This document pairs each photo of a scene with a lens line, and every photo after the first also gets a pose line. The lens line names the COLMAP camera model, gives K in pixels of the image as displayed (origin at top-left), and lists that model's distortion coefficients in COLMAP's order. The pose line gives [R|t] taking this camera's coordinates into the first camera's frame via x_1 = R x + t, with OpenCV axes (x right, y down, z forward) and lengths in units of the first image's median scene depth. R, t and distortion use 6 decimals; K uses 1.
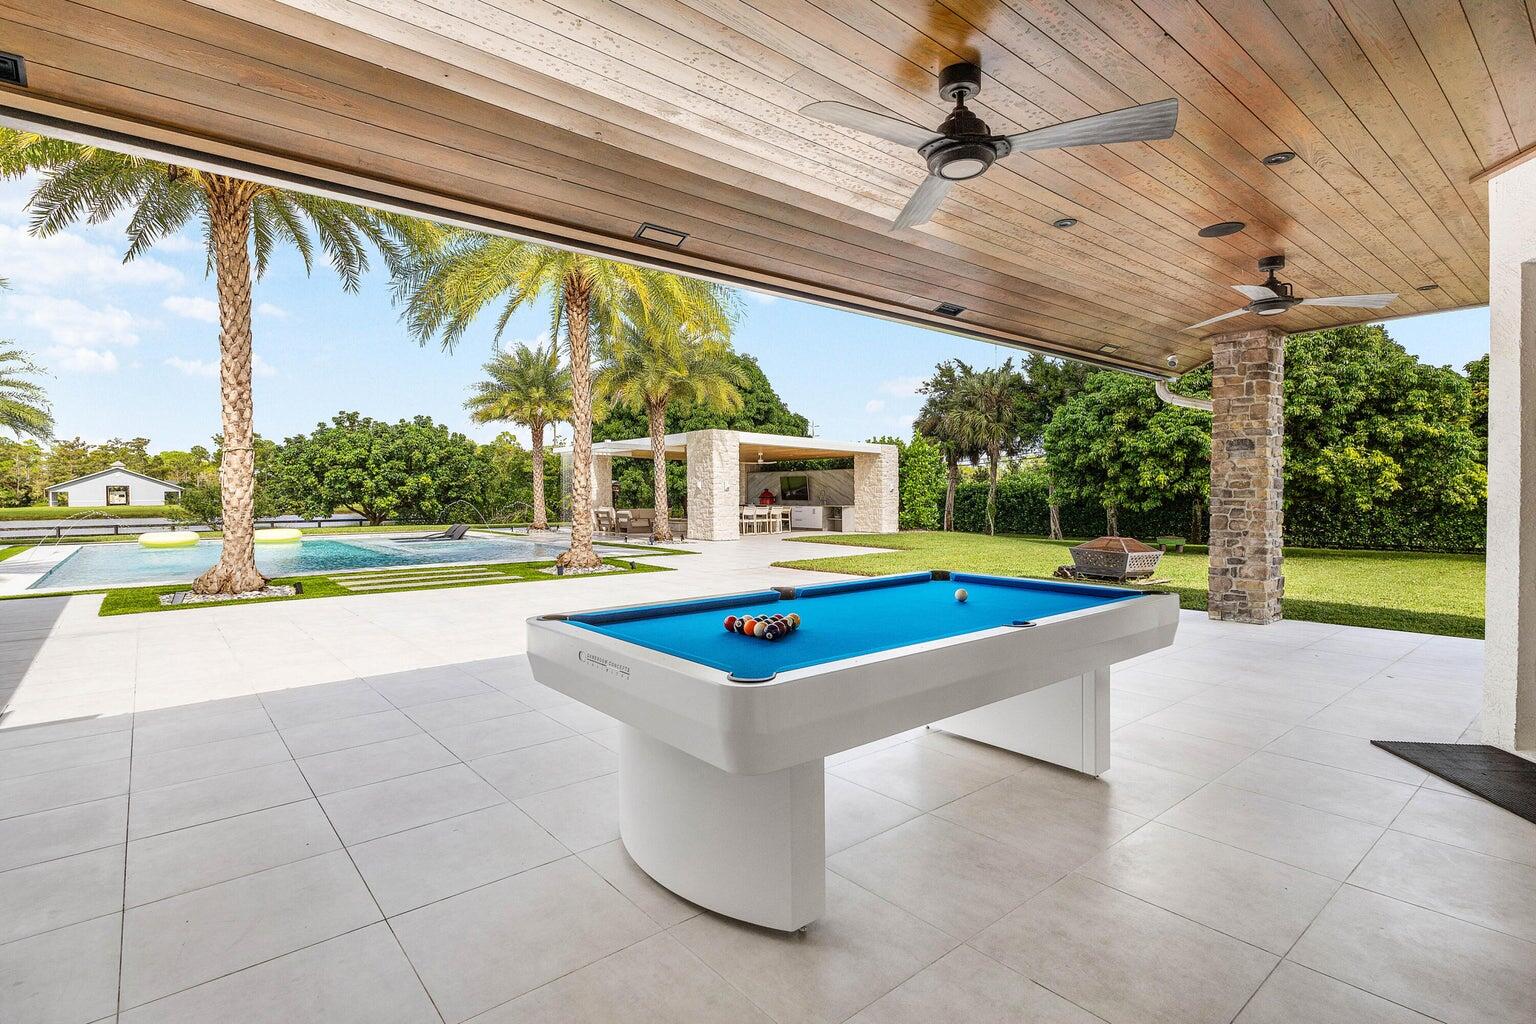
lens RADIAL K [[741.5, 0, 776.5], [0, 741.5, 483.8], [0, 0, 1]] dist [0.009618, -0.003060]
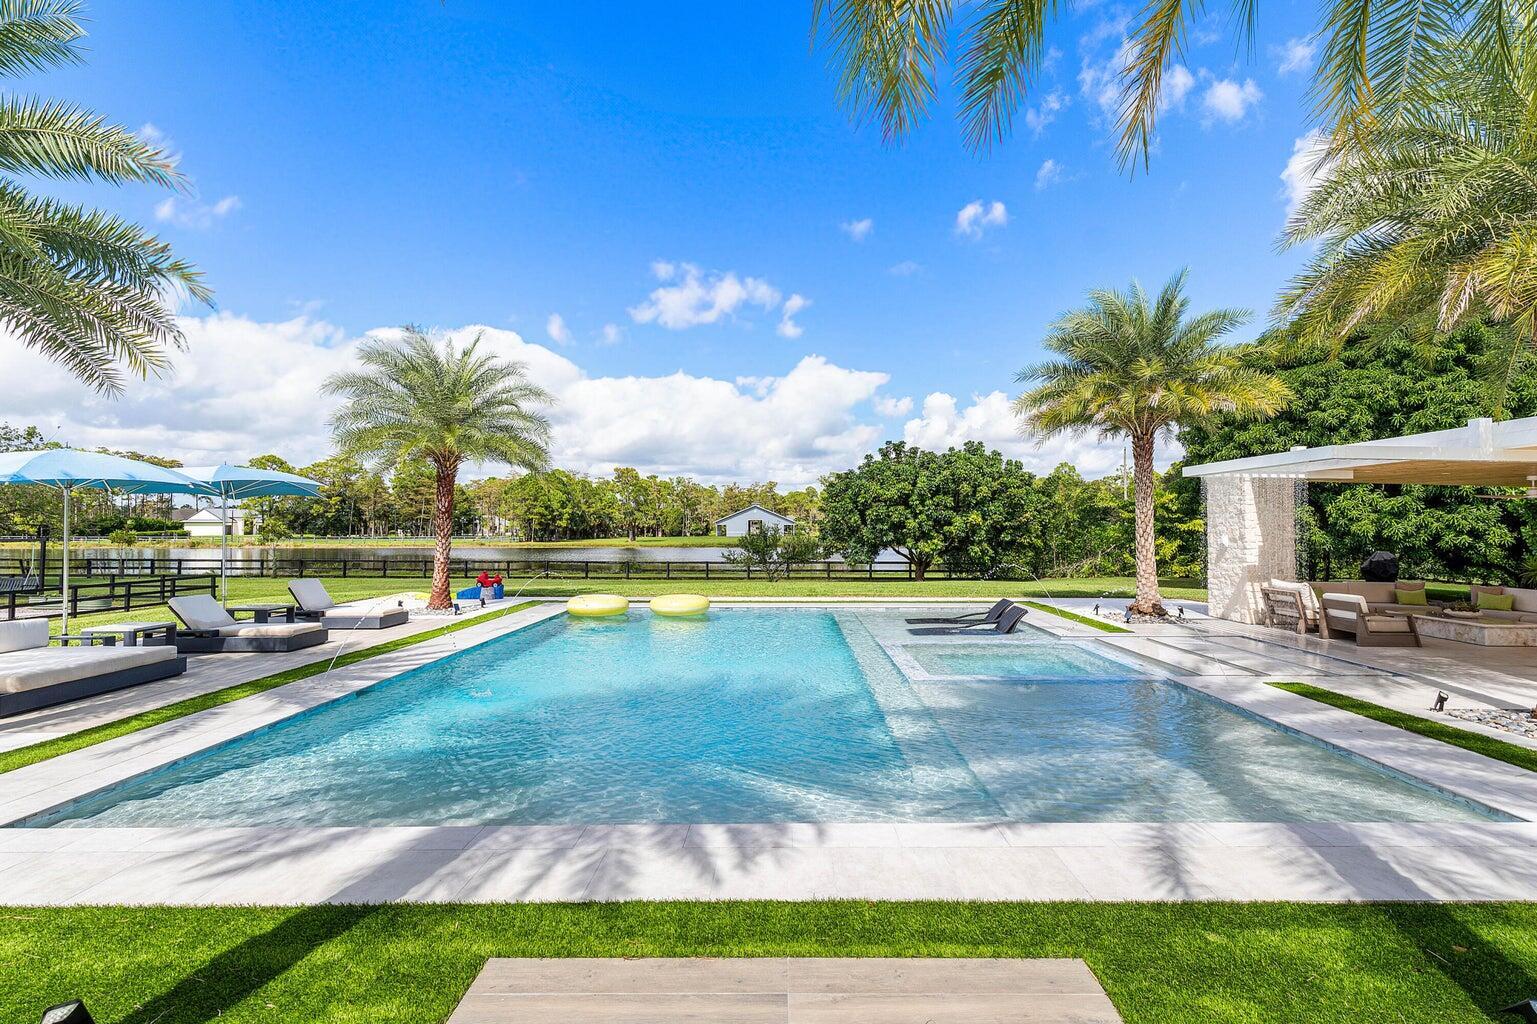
lens RADIAL K [[742.0, 0, 799.4], [0, 742.0, 532.2], [0, 0, 1]] dist [0.009618, -0.003060]
pose [[0.771486, 0.013608, -0.636101, -0.109840], [-0.000737, 0.999790, 0.020494, -0.007732], [0.636246, -0.015342, 0.771333, 0.265982]]
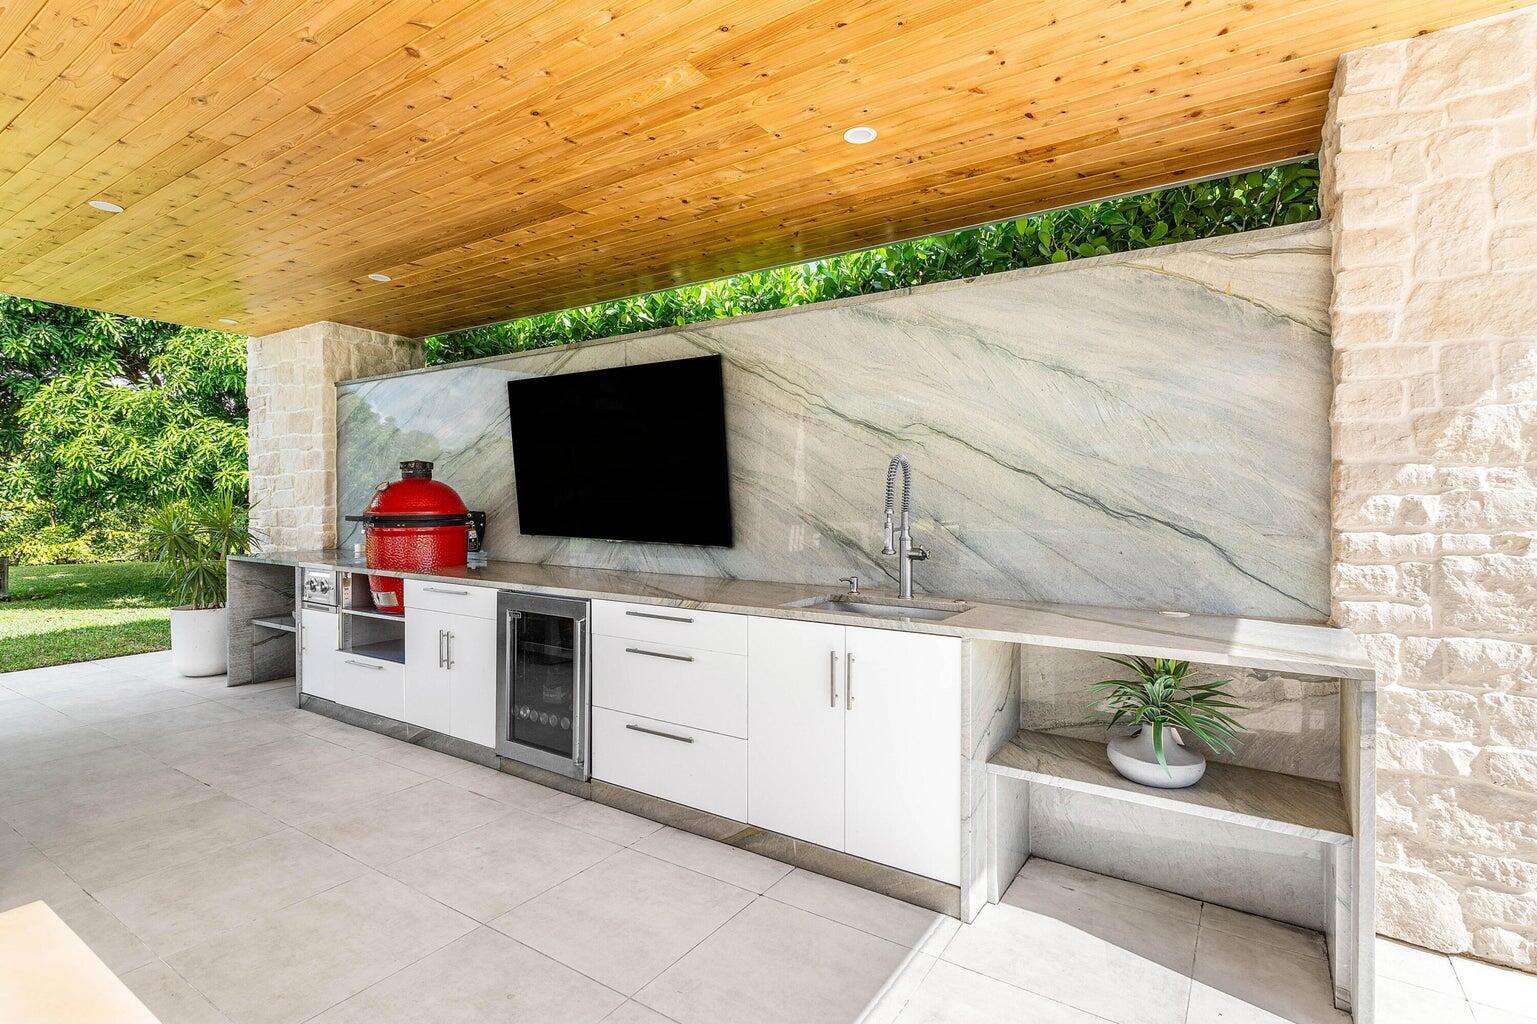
lens RADIAL K [[742.0, 0, 774.8], [0, 742.0, 514.2], [0, 0, 1]] dist [0.009618, -0.003060]
pose [[0.960856, -0.001300, 0.277046, 0.011132], [-0.009058, 0.999307, 0.036106, 0.008705], [-0.276901, -0.037202, 0.960178, 0.622803]]
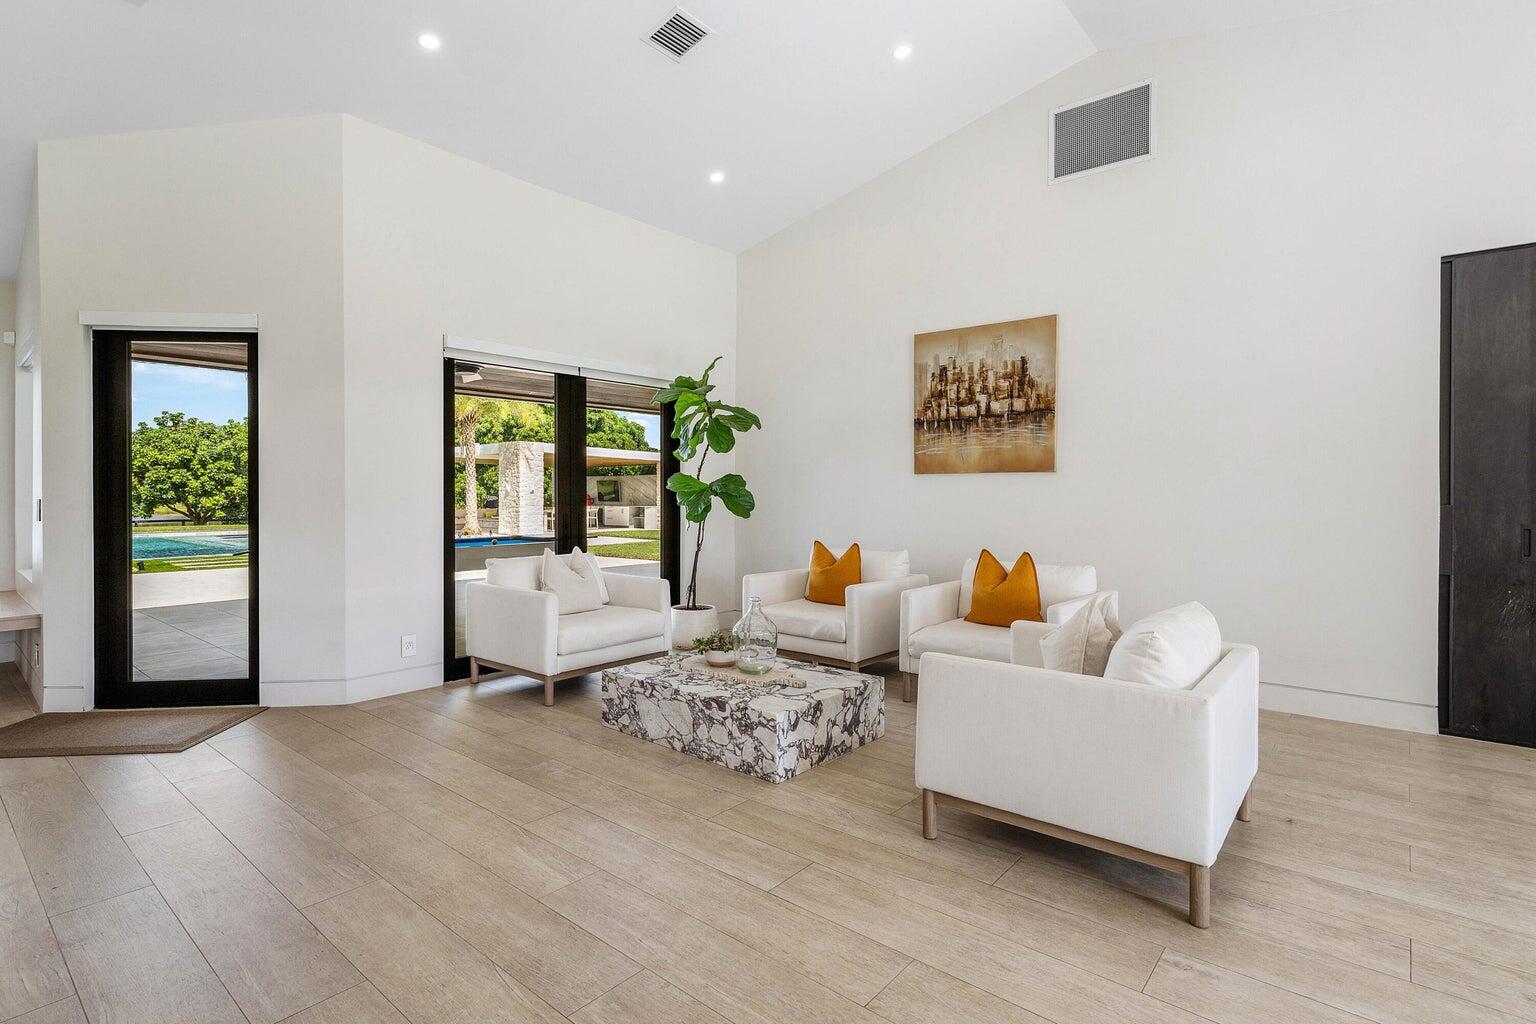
lens RADIAL K [[741.5, 0, 772.5], [0, 741.5, 475.5], [0, 0, 1]] dist [0.009618, -0.003060]
pose [[0.986717, 0.009387, 0.162176, 0.065591], [-0.006976, 0.999857, -0.015430, -0.001639], [-0.162297, 0.014094, 0.986641, -0.130297]]
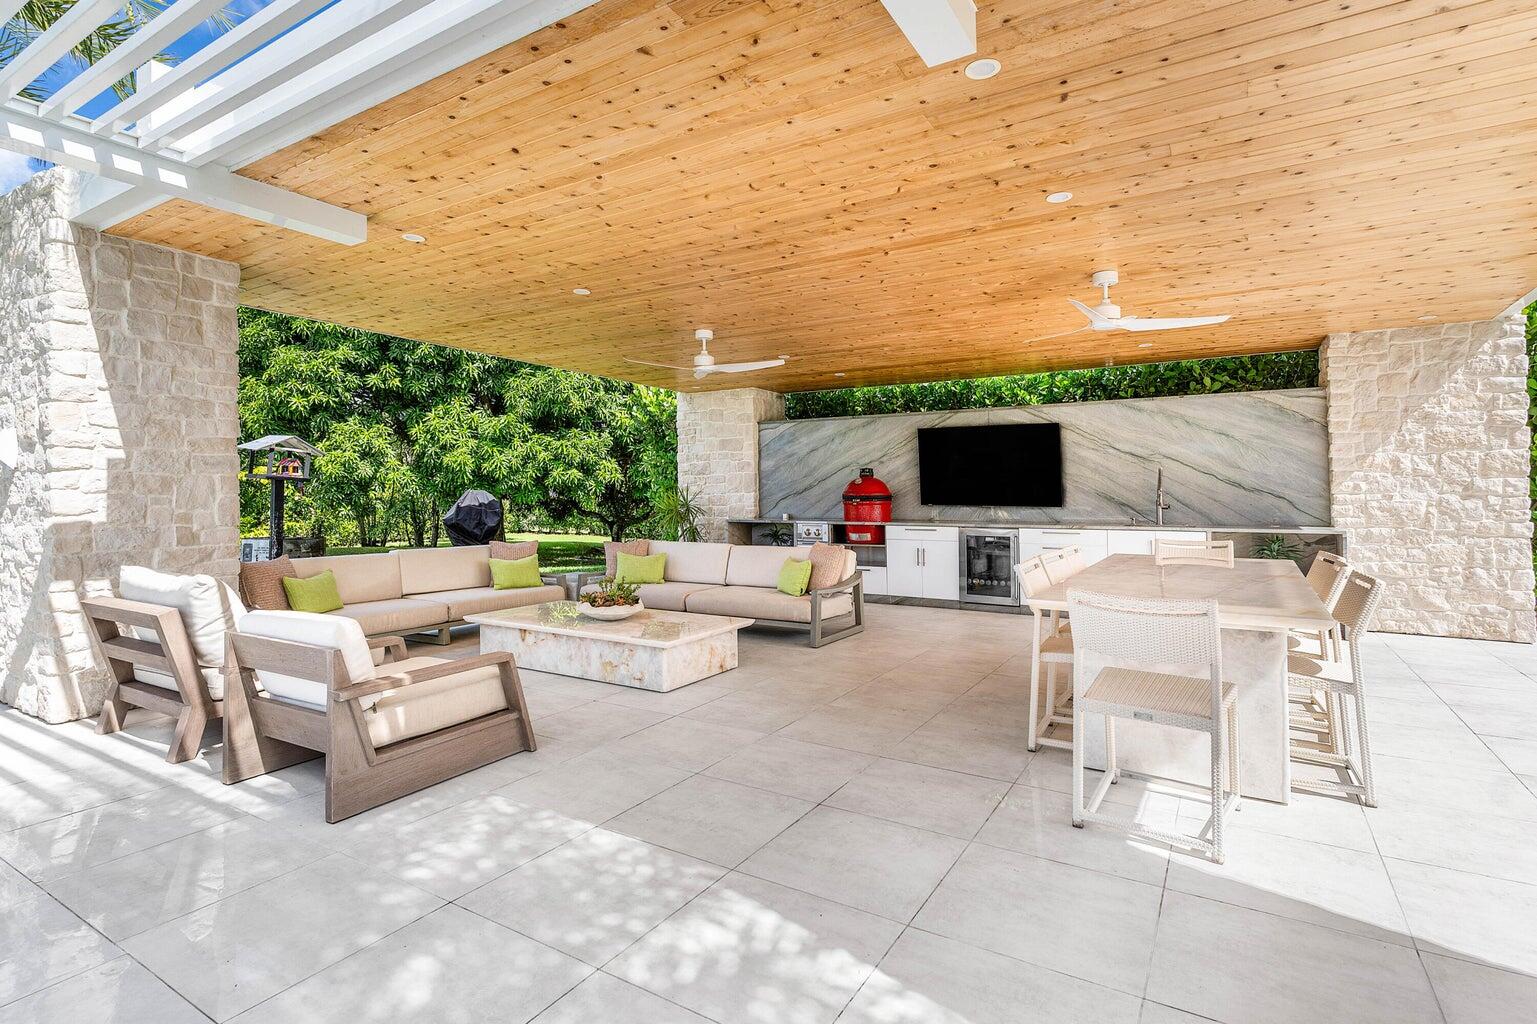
lens RADIAL K [[742.0, 0, 765.1], [0, 742.0, 479.5], [0, 0, 1]] dist [0.009618, -0.003060]
pose [[0.950678, 0.001473, 0.310176, -0.108777], [-0.001646, 0.999999, 0.000296, 0.008539], [-0.310175, -0.000792, 0.950679, 0.543310]]
